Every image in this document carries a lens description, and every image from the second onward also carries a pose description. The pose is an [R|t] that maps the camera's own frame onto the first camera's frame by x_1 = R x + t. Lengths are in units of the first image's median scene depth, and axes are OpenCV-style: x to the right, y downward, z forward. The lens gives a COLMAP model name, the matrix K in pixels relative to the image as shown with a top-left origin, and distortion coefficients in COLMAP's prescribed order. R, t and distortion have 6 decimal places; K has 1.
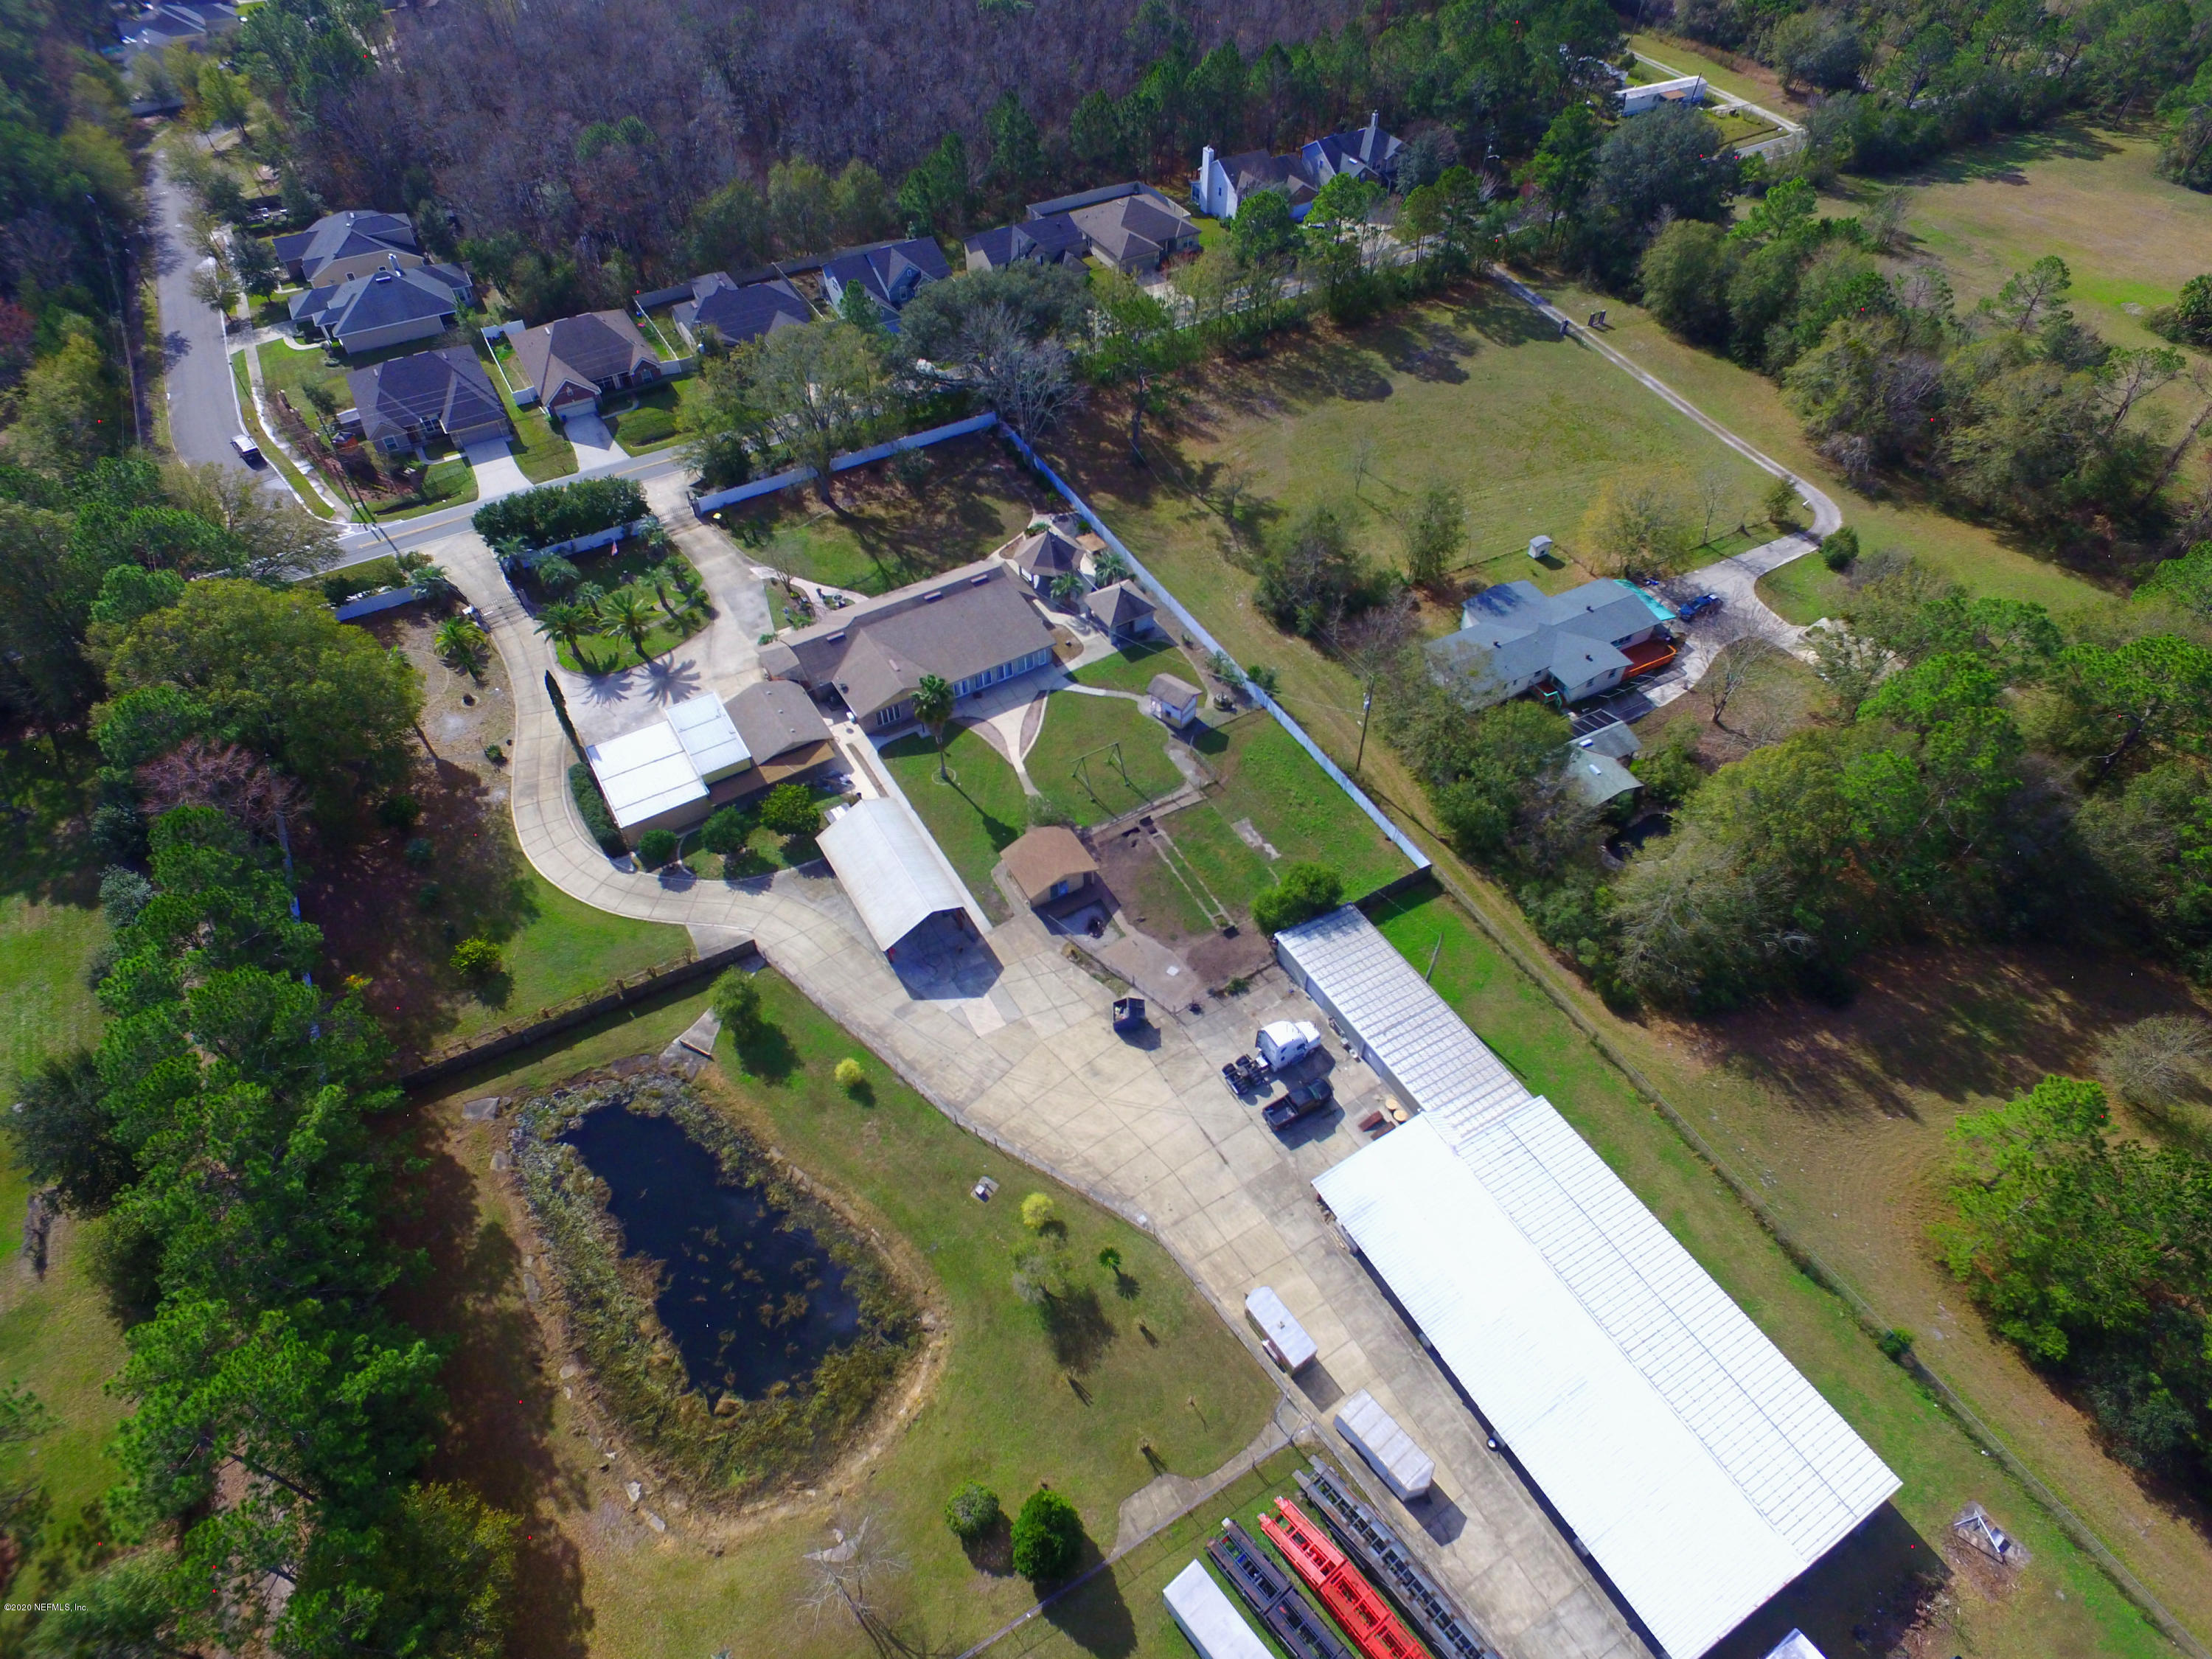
lens RADIAL K [[1276.6, 0, 1120.3], [0, 1276.6, 826.1], [0, 0, 1]] dist [-0.015111, 0.013803]
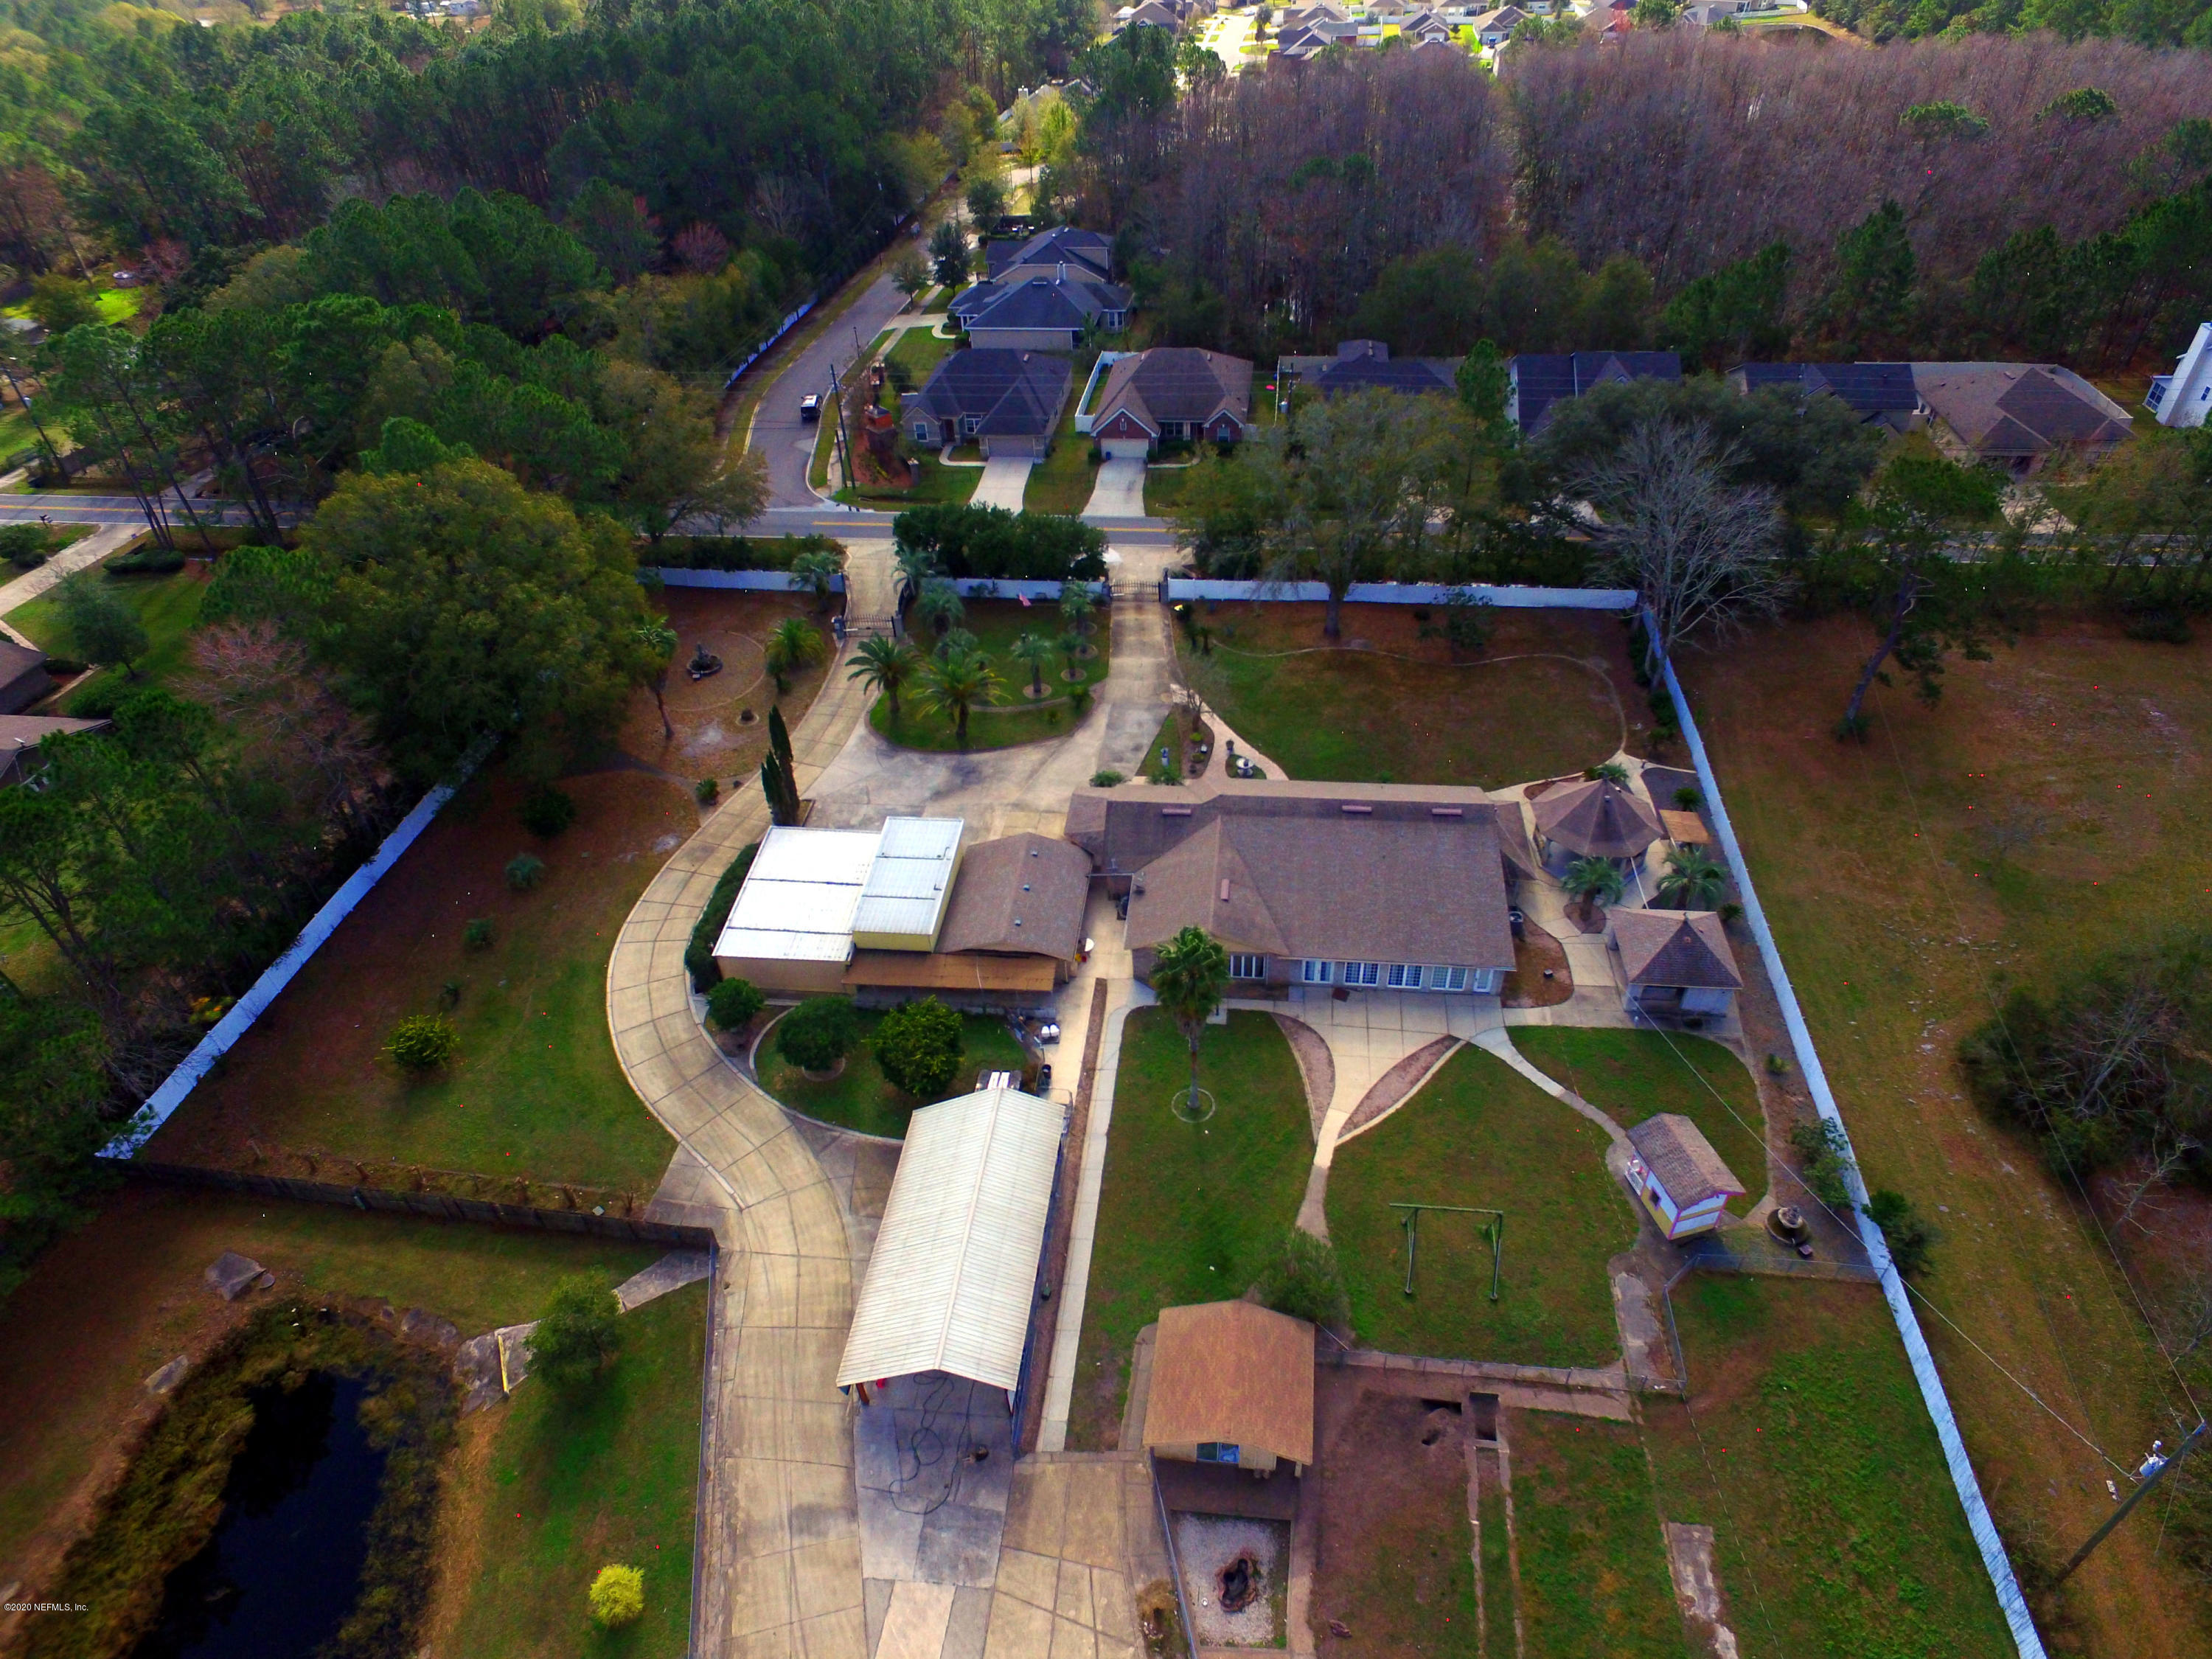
lens RADIAL K [[1276.6, 0, 1120.3], [0, 1276.6, 826.1], [0, 0, 1]] dist [-0.015111, 0.013803]
pose [[0.794528, 0.356656, -0.491448, 0.060093], [-0.422386, 0.906062, -0.025323, -0.111619], [0.436251, 0.227701, 0.870539, 0.436721]]
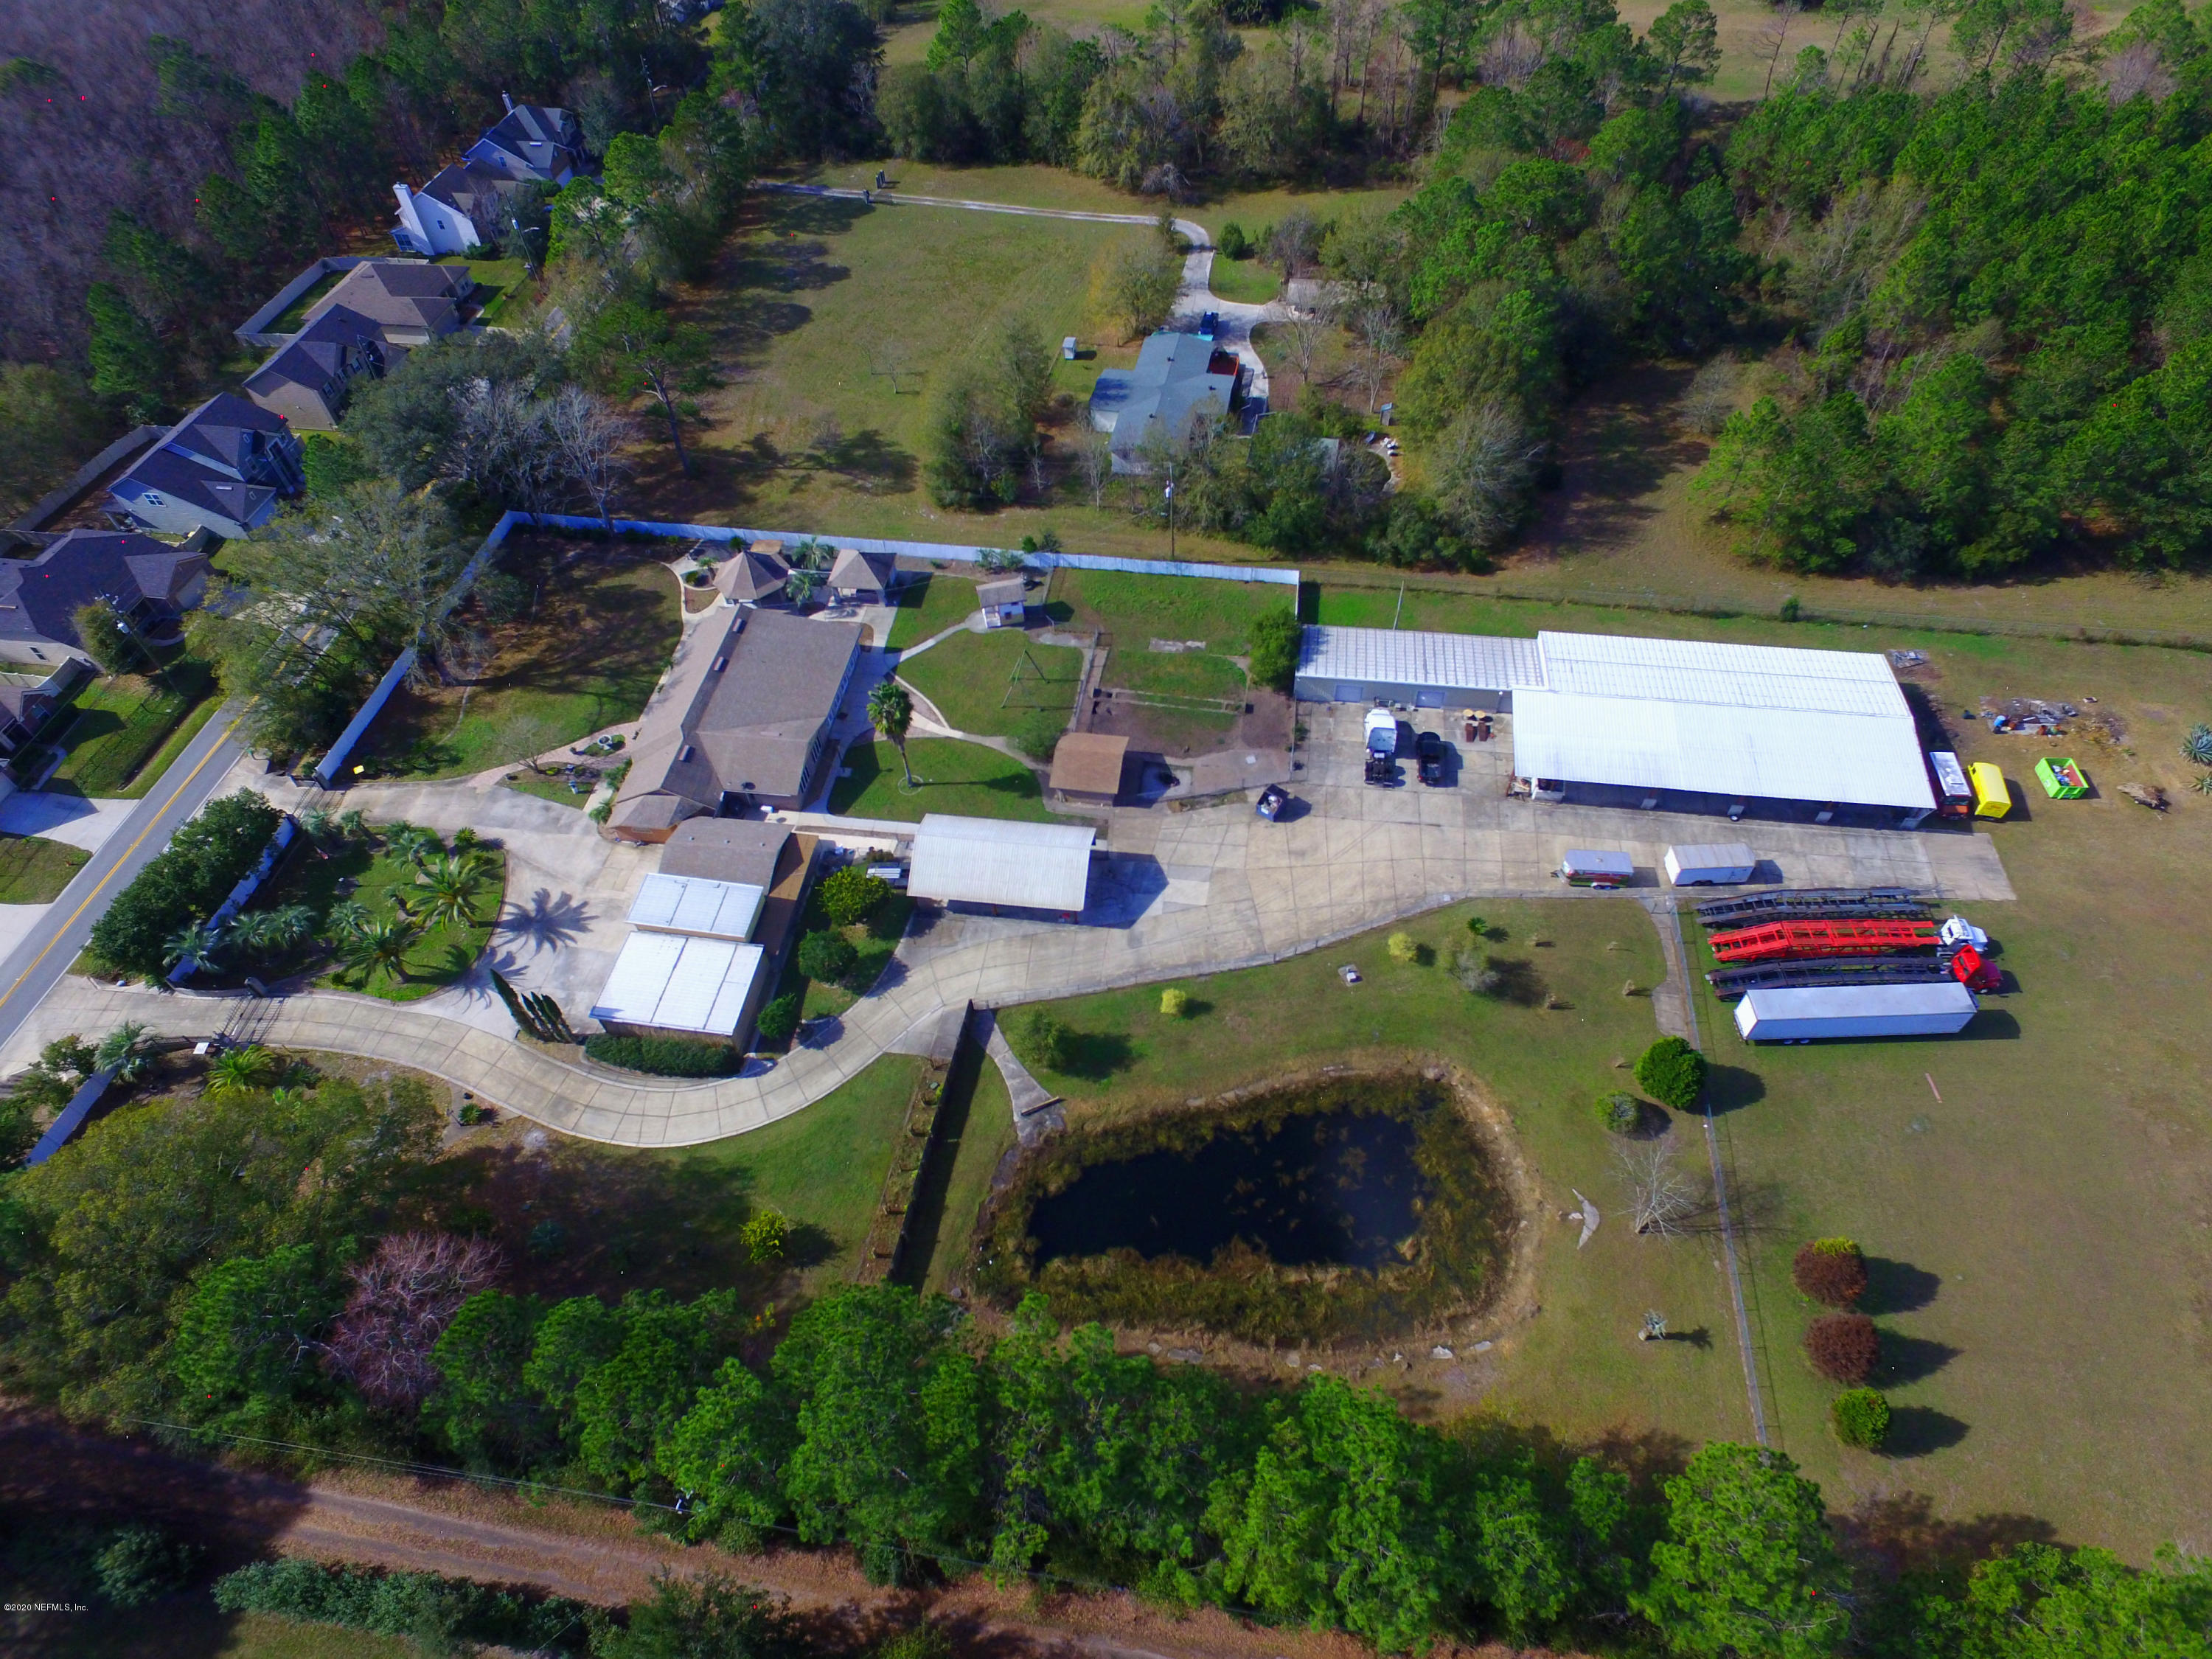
lens RADIAL K [[1276.6, 0, 1120.3], [0, 1276.6, 826.1], [0, 0, 1]] dist [-0.015111, 0.013803]
pose [[0.625205, -0.611466, 0.485002, -0.476633], [0.598286, 0.774544, 0.205270, -0.107252], [-0.501171, 0.161834, 0.850081, 0.111298]]
